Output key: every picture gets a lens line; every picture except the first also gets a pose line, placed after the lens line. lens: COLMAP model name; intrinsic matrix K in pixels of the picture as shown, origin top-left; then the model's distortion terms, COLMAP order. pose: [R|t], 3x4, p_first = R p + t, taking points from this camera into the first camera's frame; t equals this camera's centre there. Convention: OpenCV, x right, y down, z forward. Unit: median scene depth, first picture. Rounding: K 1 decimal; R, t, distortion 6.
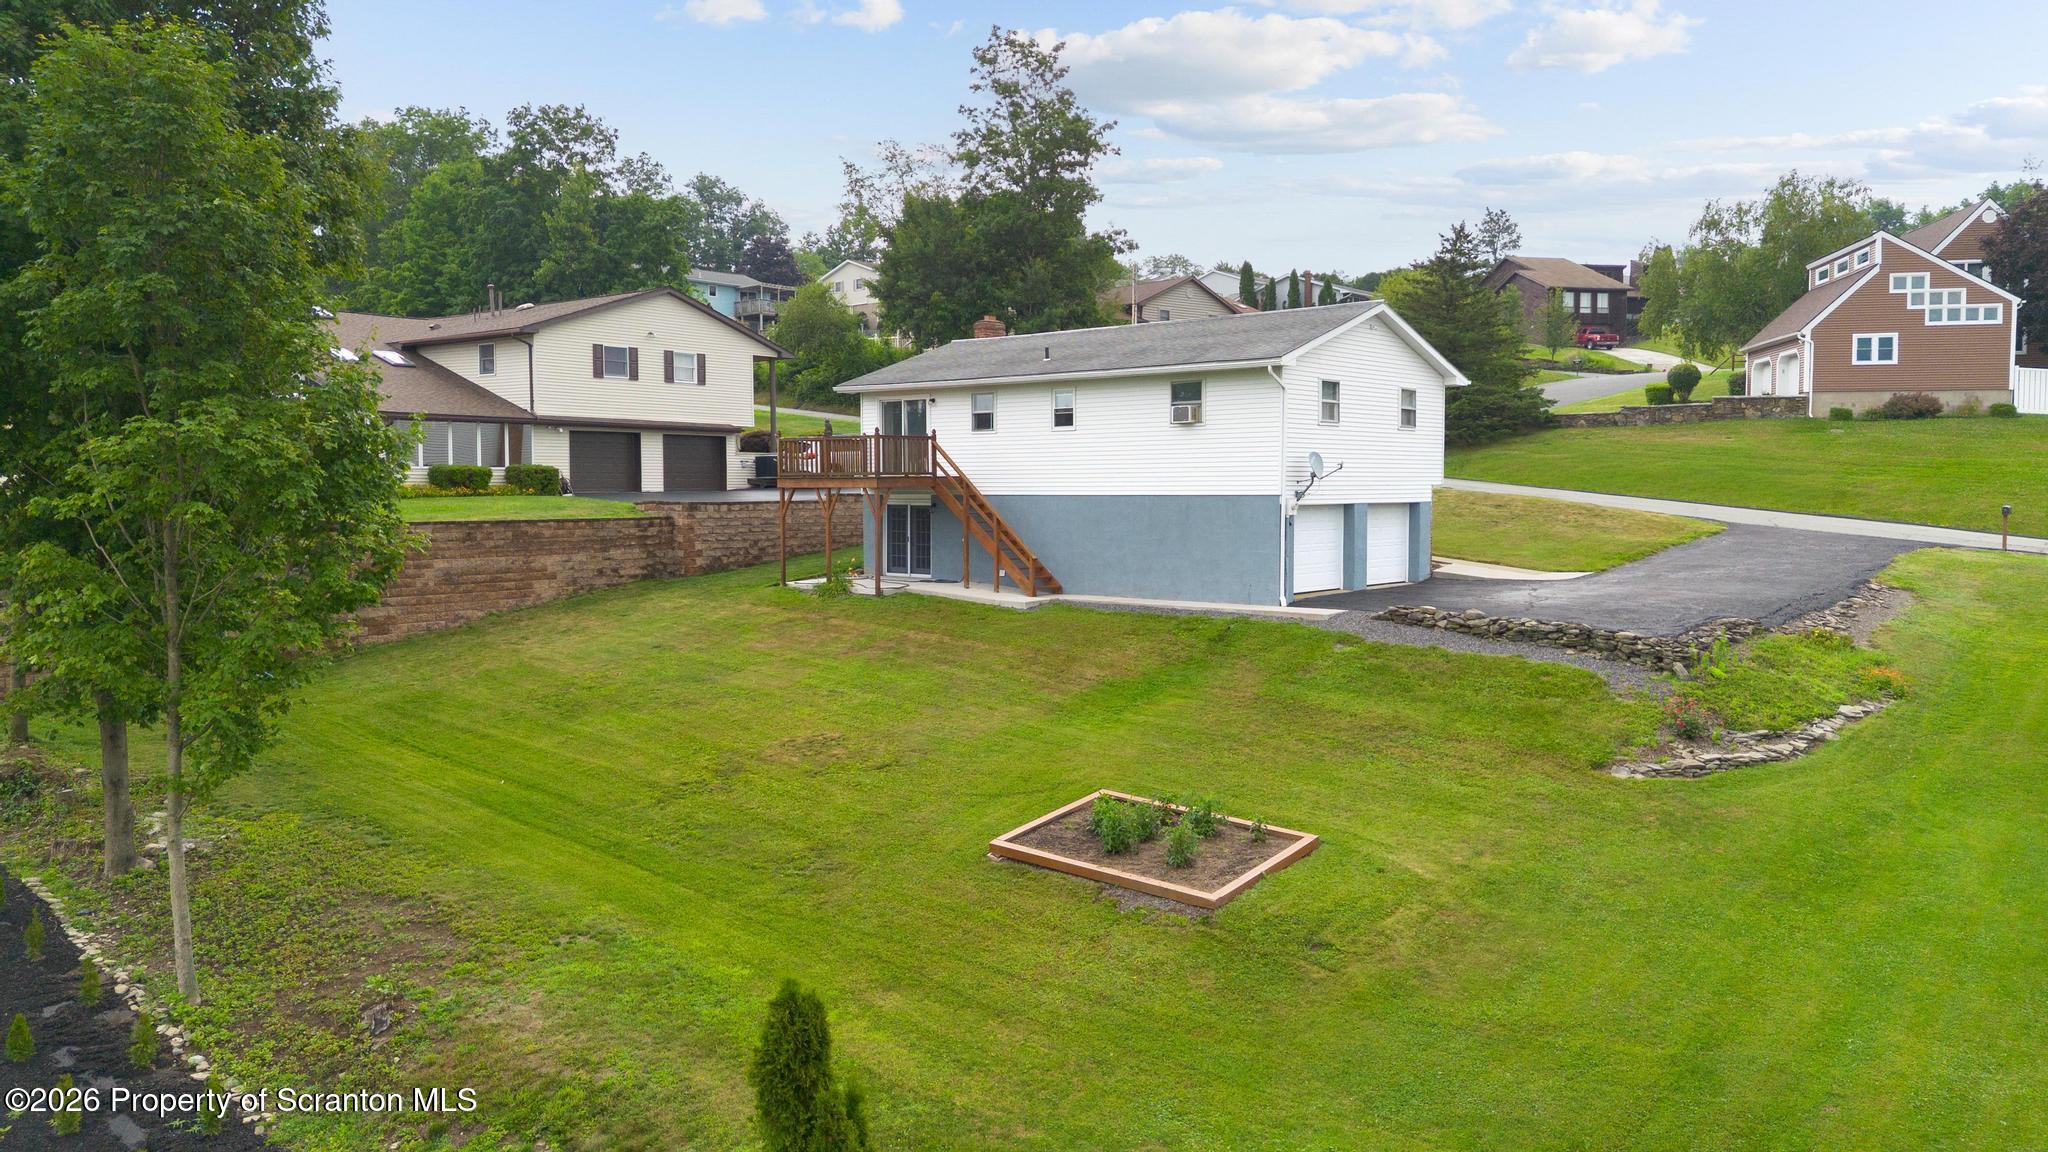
lens RADIAL K [[1477.1, 0, 1026.1], [0, 1477.1, 526.0], [0, 0, 1]] dist [0.050988, -0.052378]
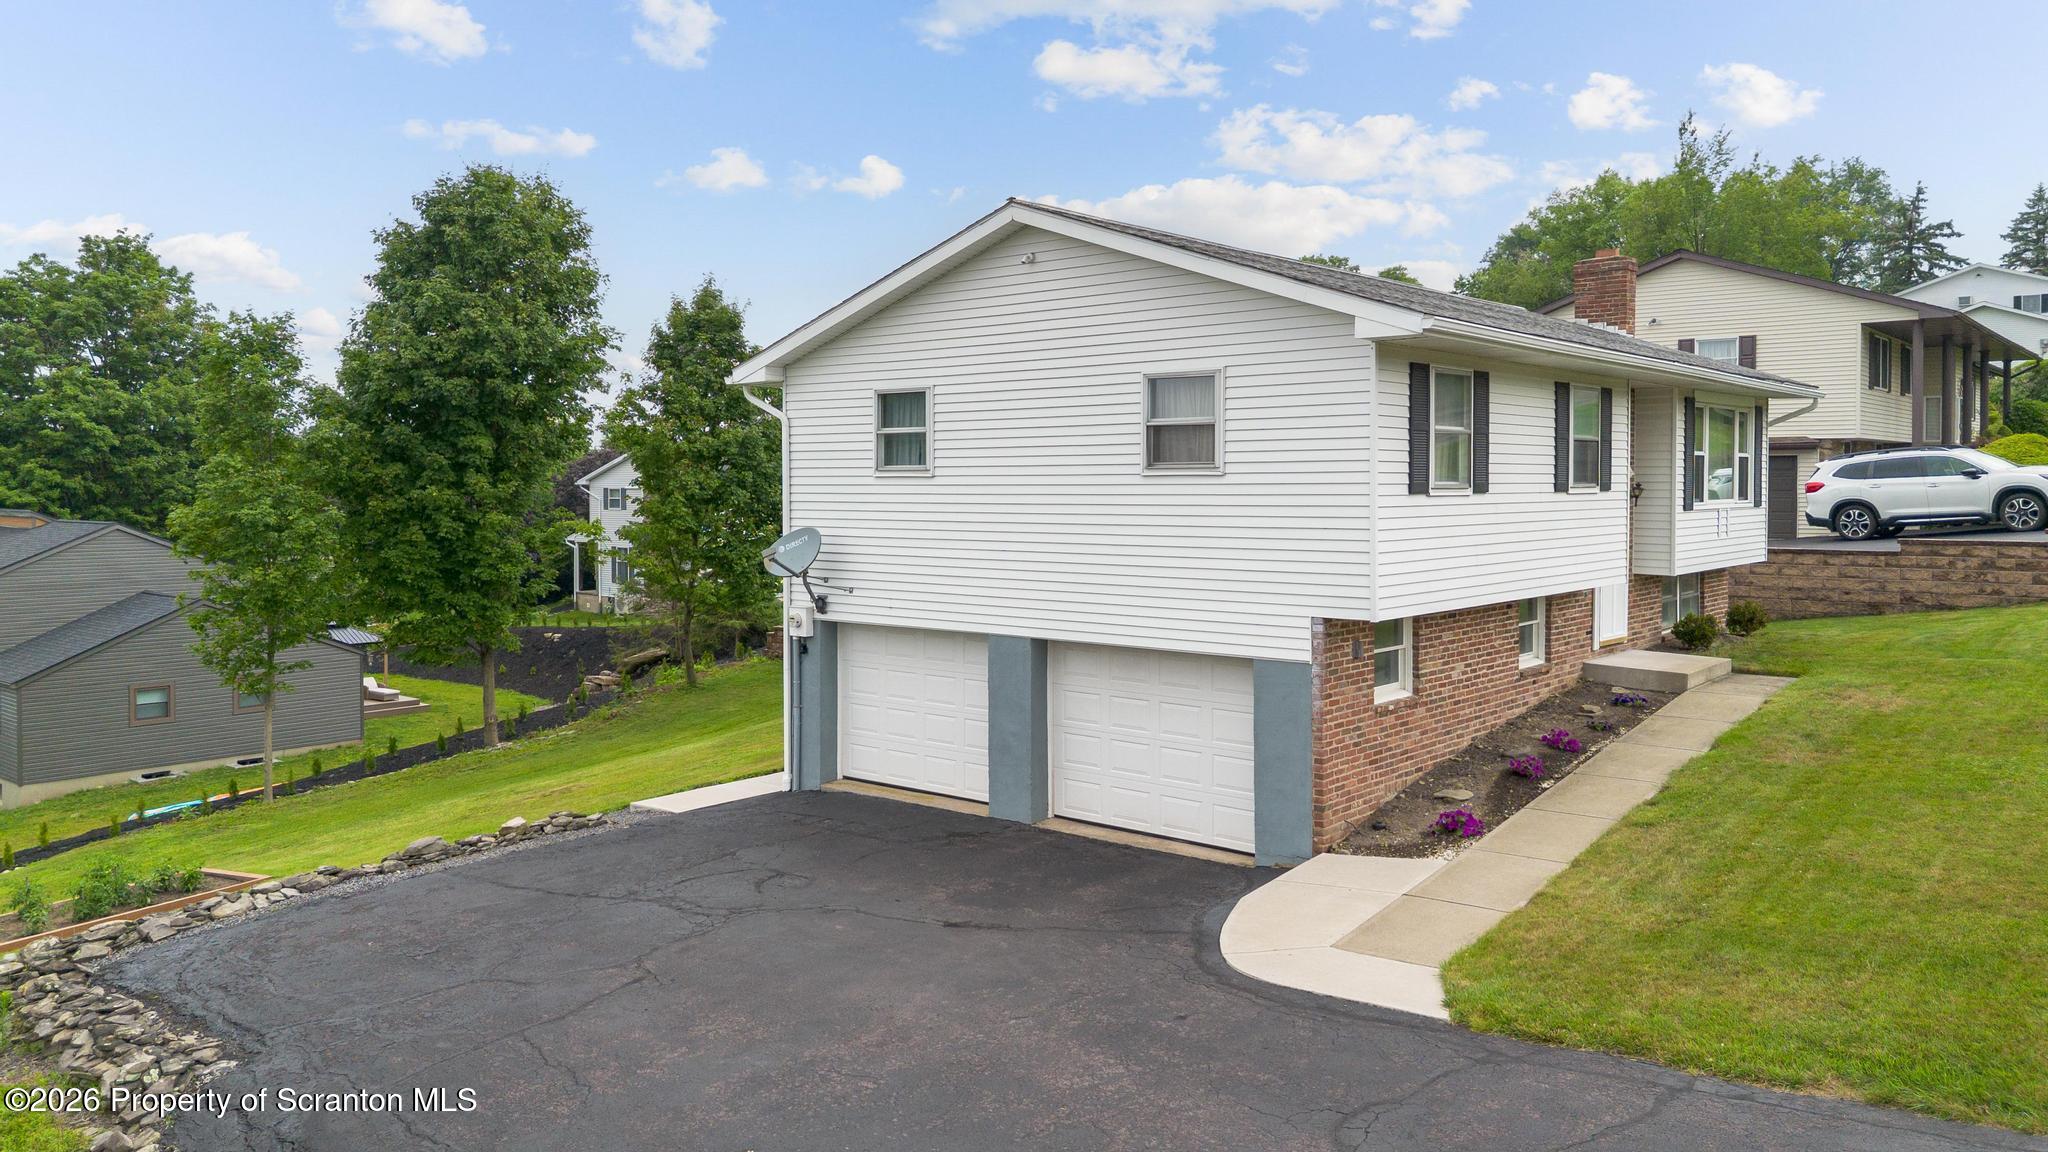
lens RADIAL K [[1457.9, 0, 1016.4], [0, 1457.9, 501.9], [0, 0, 1]] dist [0.058923, -0.065817]
pose [[-0.005351, 0.017266, -0.999837, 0.485559], [-0.021692, 0.999614, 0.017378, -0.047198], [0.999750, 0.021781, -0.004974, 0.706889]]
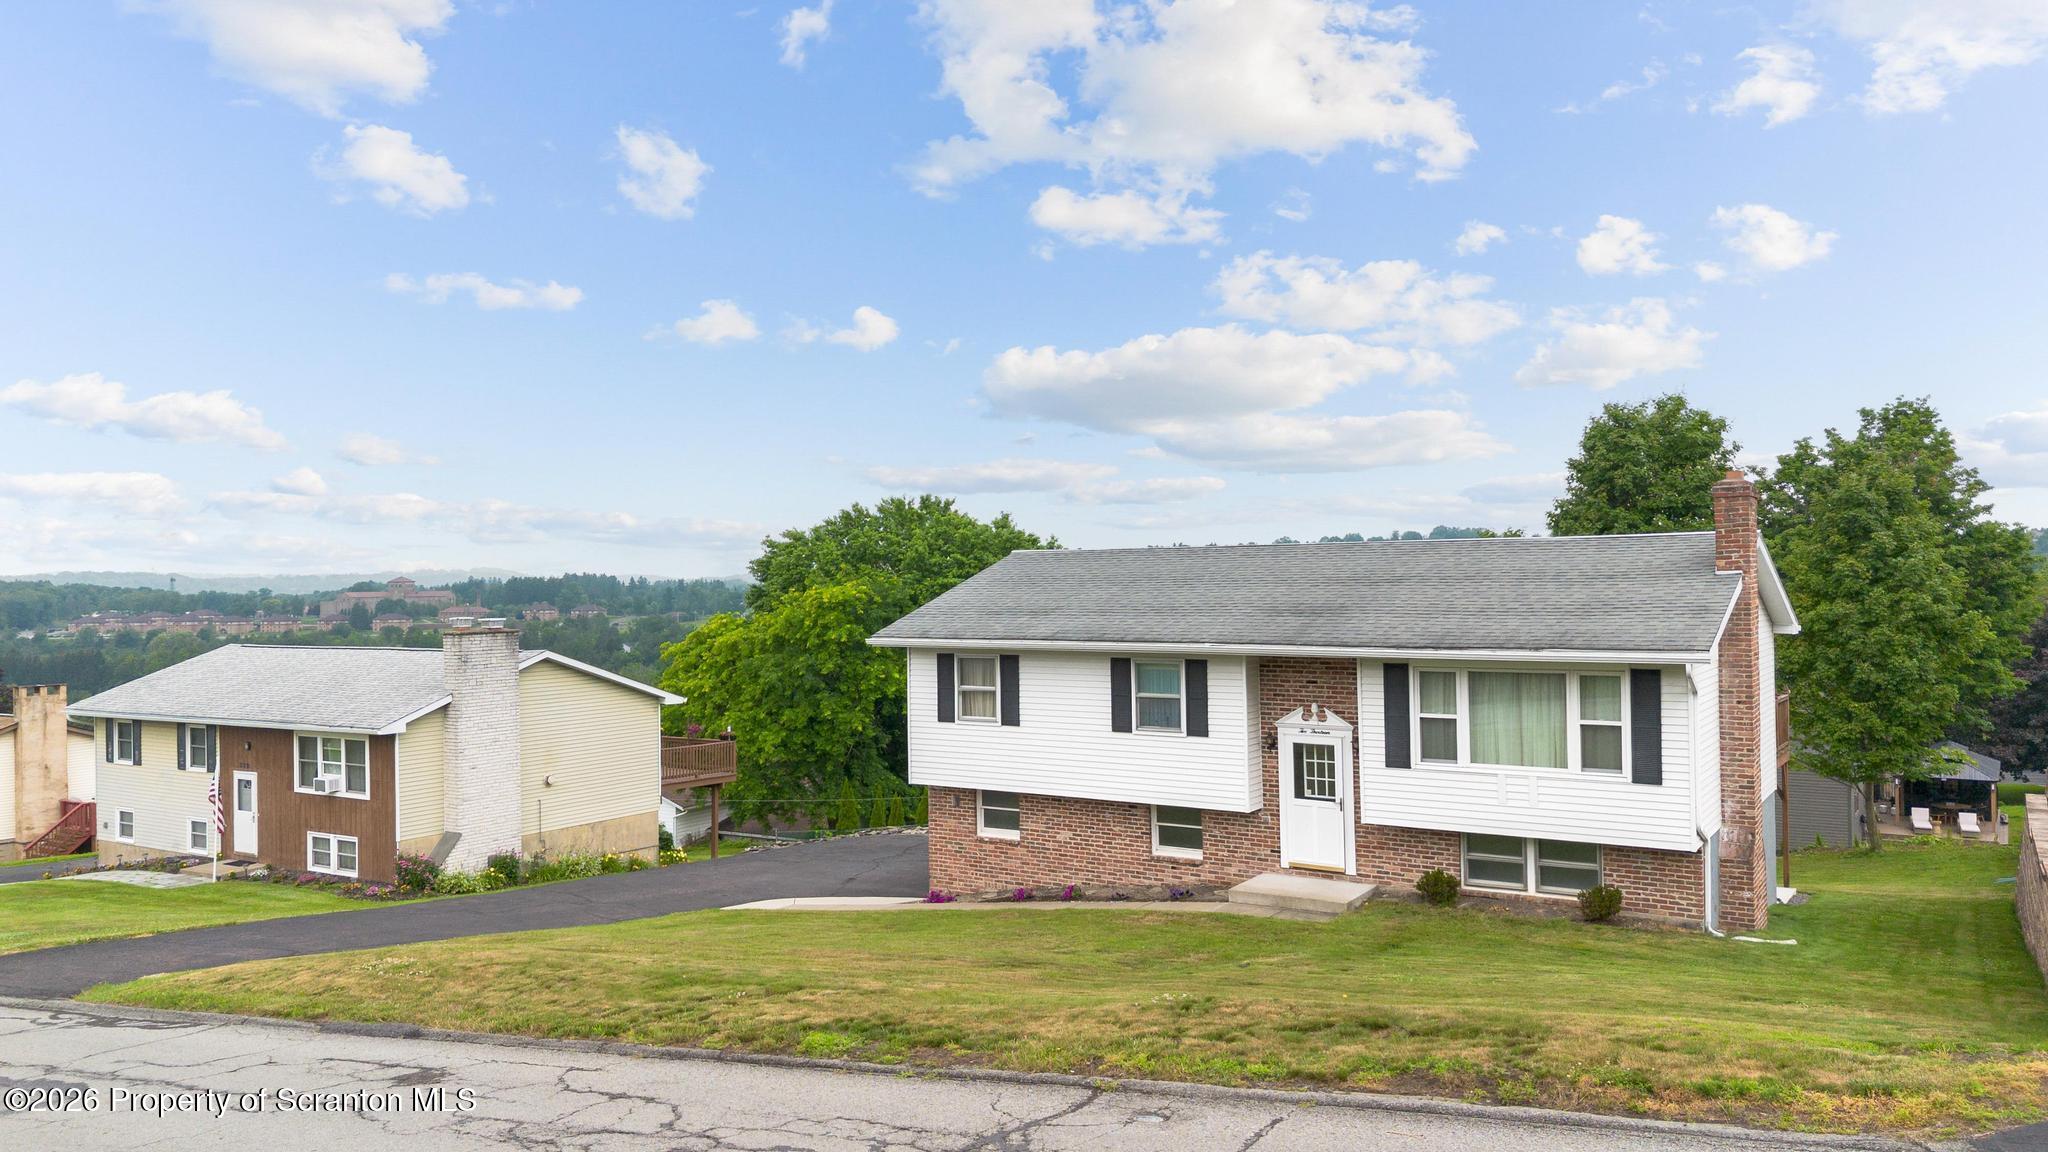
lens RADIAL K [[1457.9, 0, 1016.4], [0, 1457.9, 501.9], [0, 0, 1]] dist [0.058923, -0.065817]
pose [[-0.991673, 0.010311, -0.128372, 0.246929], [0.013297, 0.999660, -0.022425, -0.113244], [0.128097, -0.023946, -0.991473, 1.314811]]
